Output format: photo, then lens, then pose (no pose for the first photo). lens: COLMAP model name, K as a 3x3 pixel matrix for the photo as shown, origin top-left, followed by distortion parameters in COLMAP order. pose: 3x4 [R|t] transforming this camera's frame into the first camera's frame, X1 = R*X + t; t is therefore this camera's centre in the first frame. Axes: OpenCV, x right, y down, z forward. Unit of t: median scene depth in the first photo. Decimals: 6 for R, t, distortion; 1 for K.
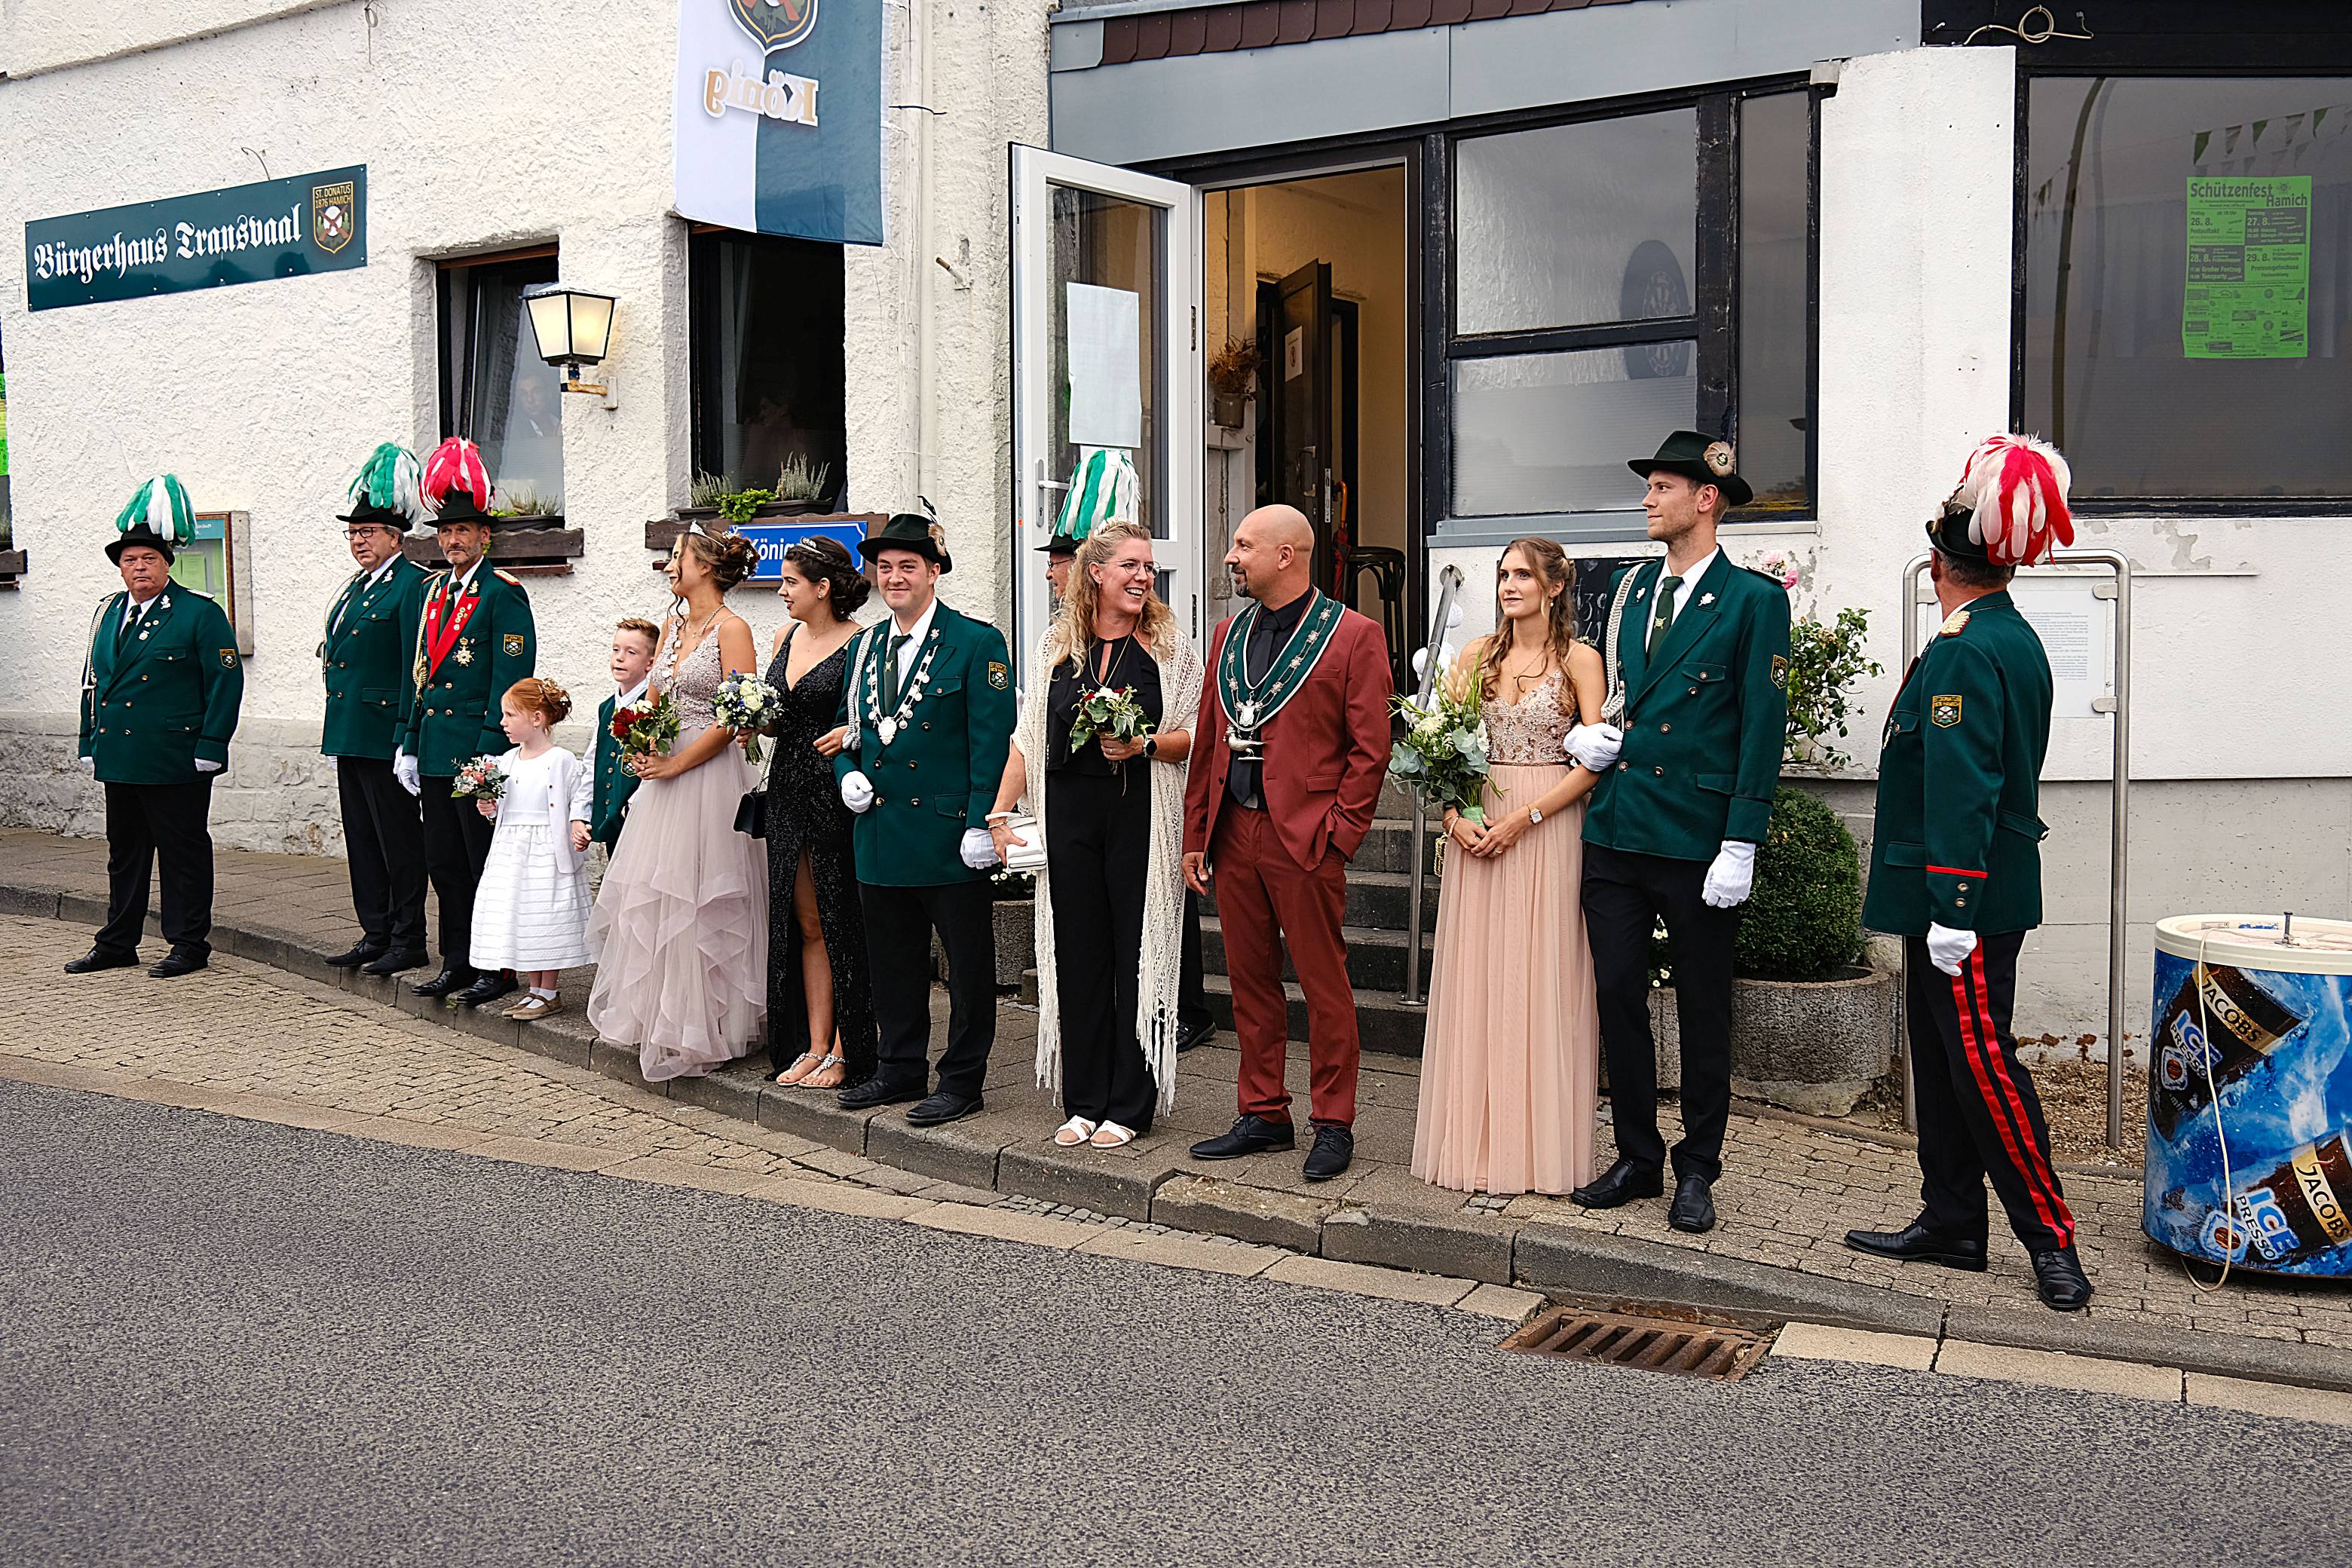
lens RADIAL K [[2378.7, 0, 1177.6], [0, 2378.7, 798.6], [0, 0, 1]] dist [-0.064983, 0.151662]
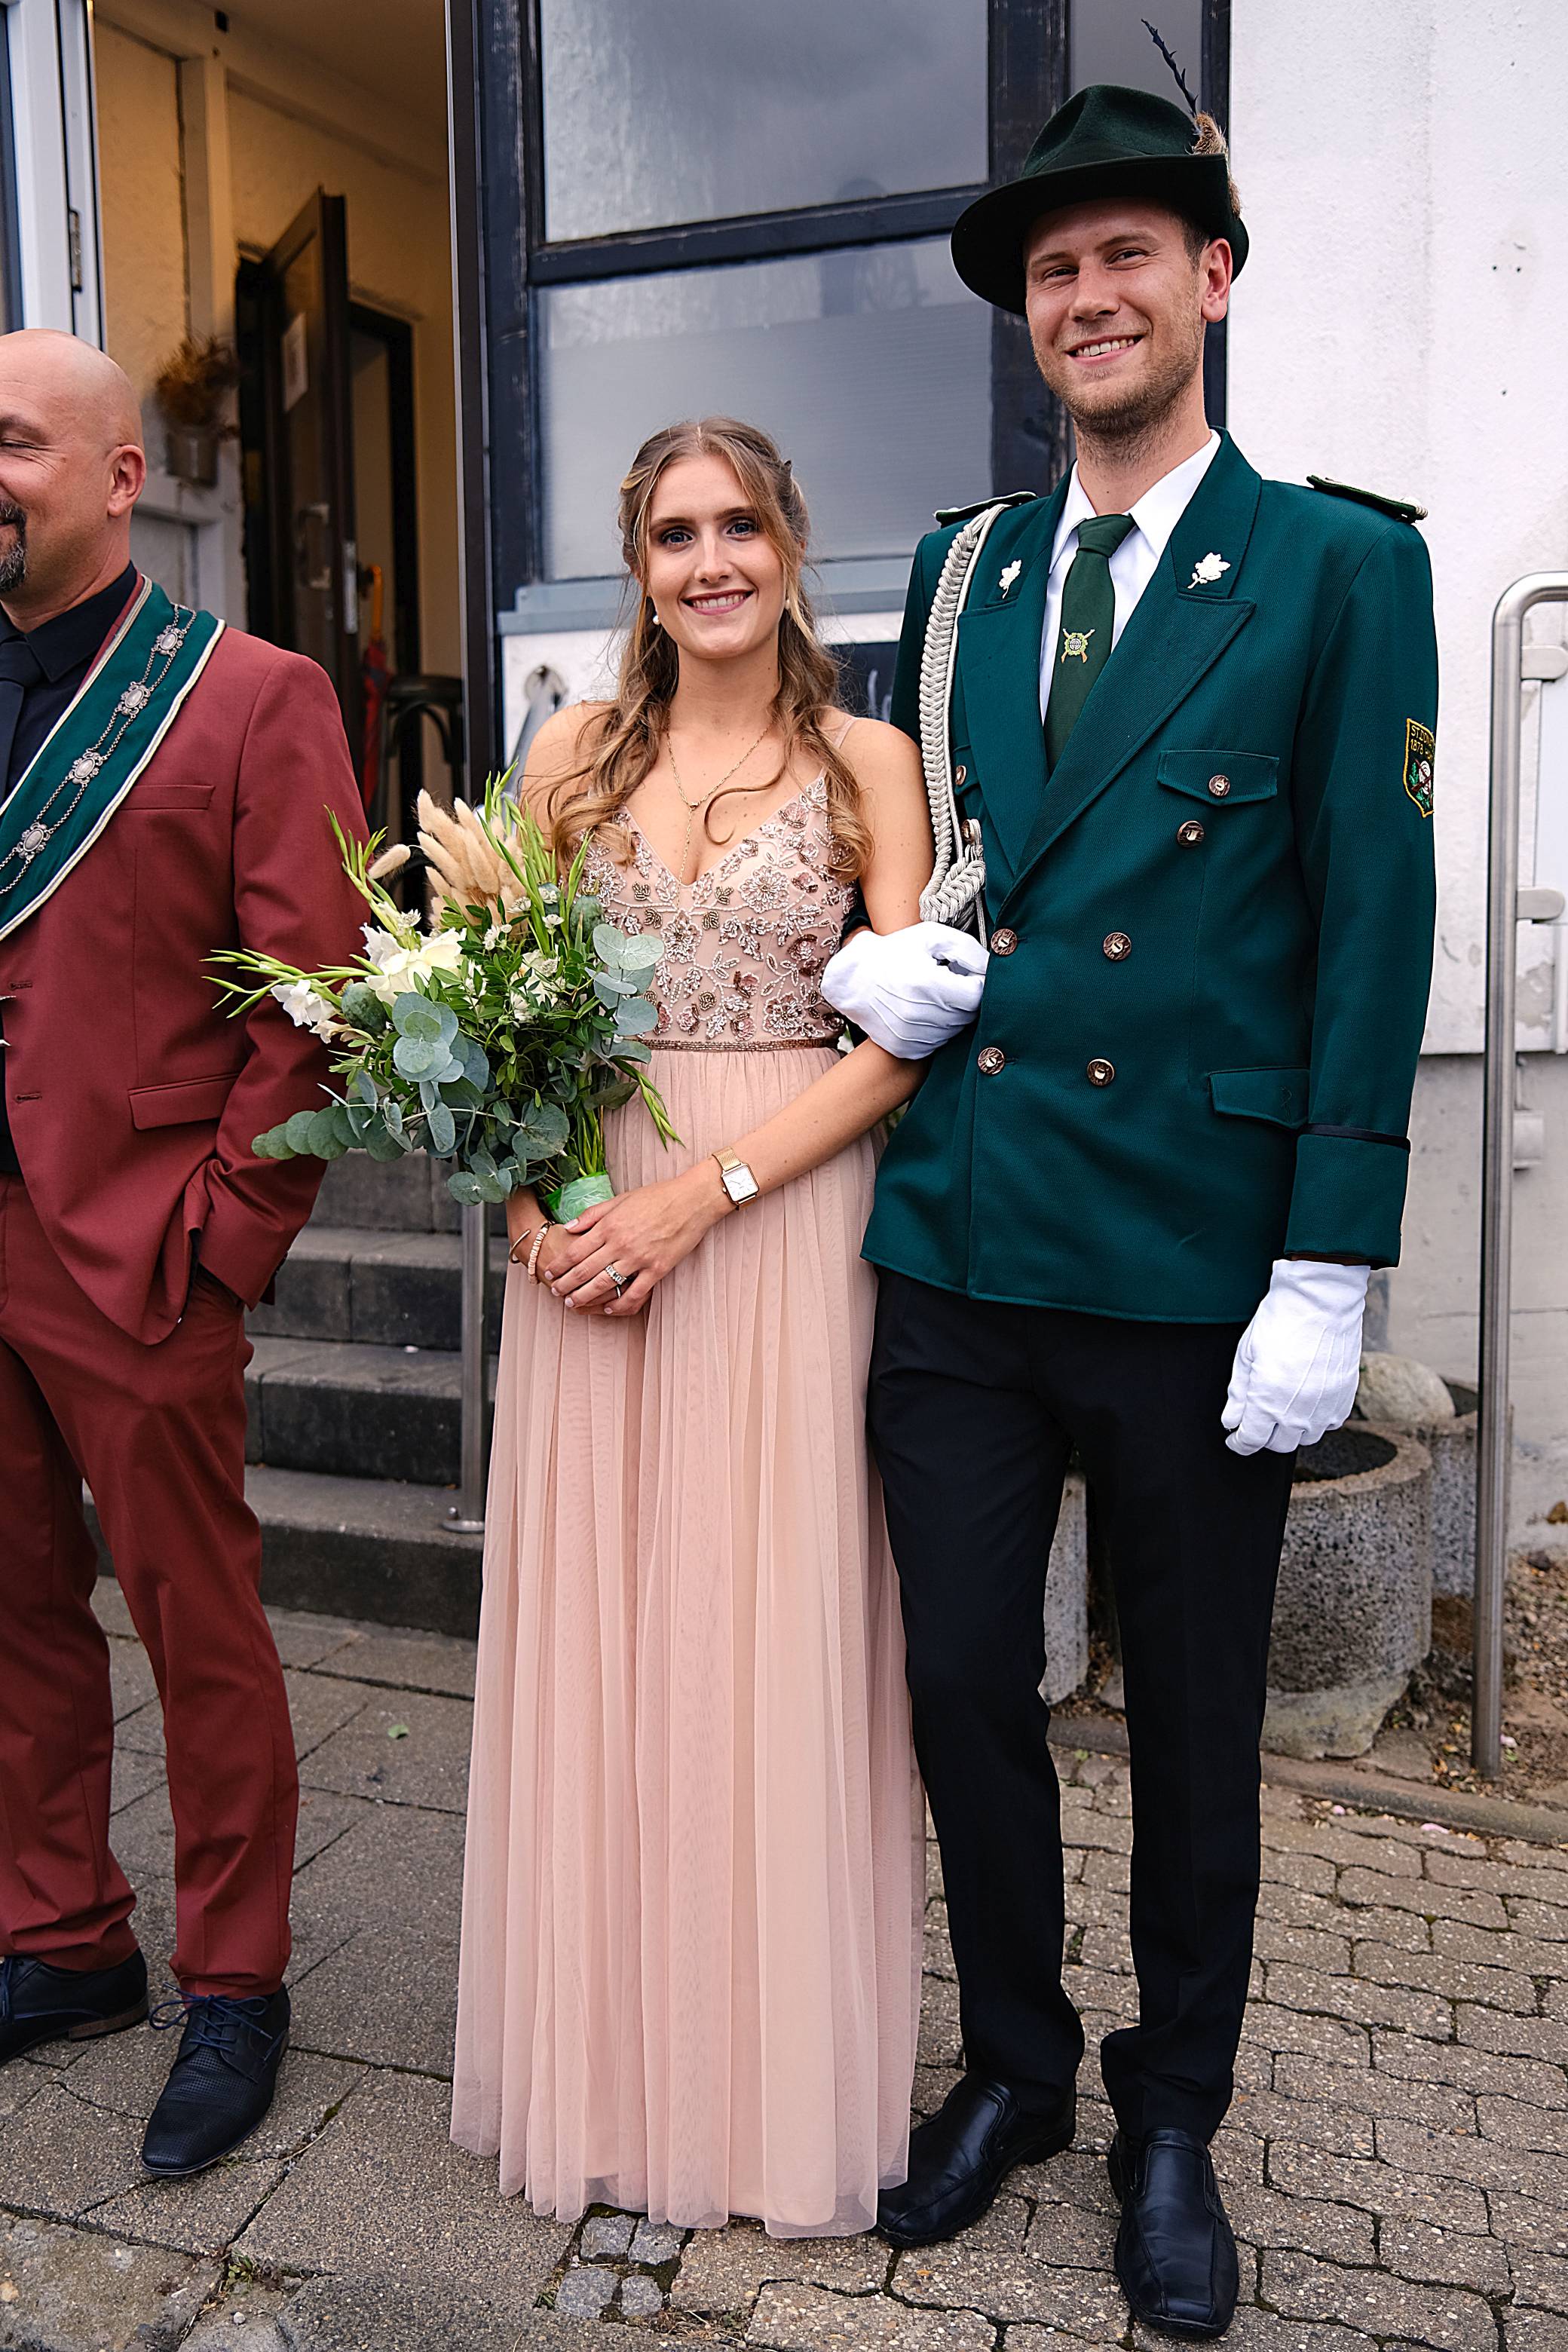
lens RADIAL K [[2378.7, 0, 784.0], [0, 2378.7, 1176.0], [0, 0, 1]] dist [-0.064983, 0.151662]
pose [[0.981010, -0.028103, 0.191910, 0.083293], [0.017696, 0.998289, 0.055724, -0.014202], [-0.193148, -0.051270, 0.979829, 0.607413]]
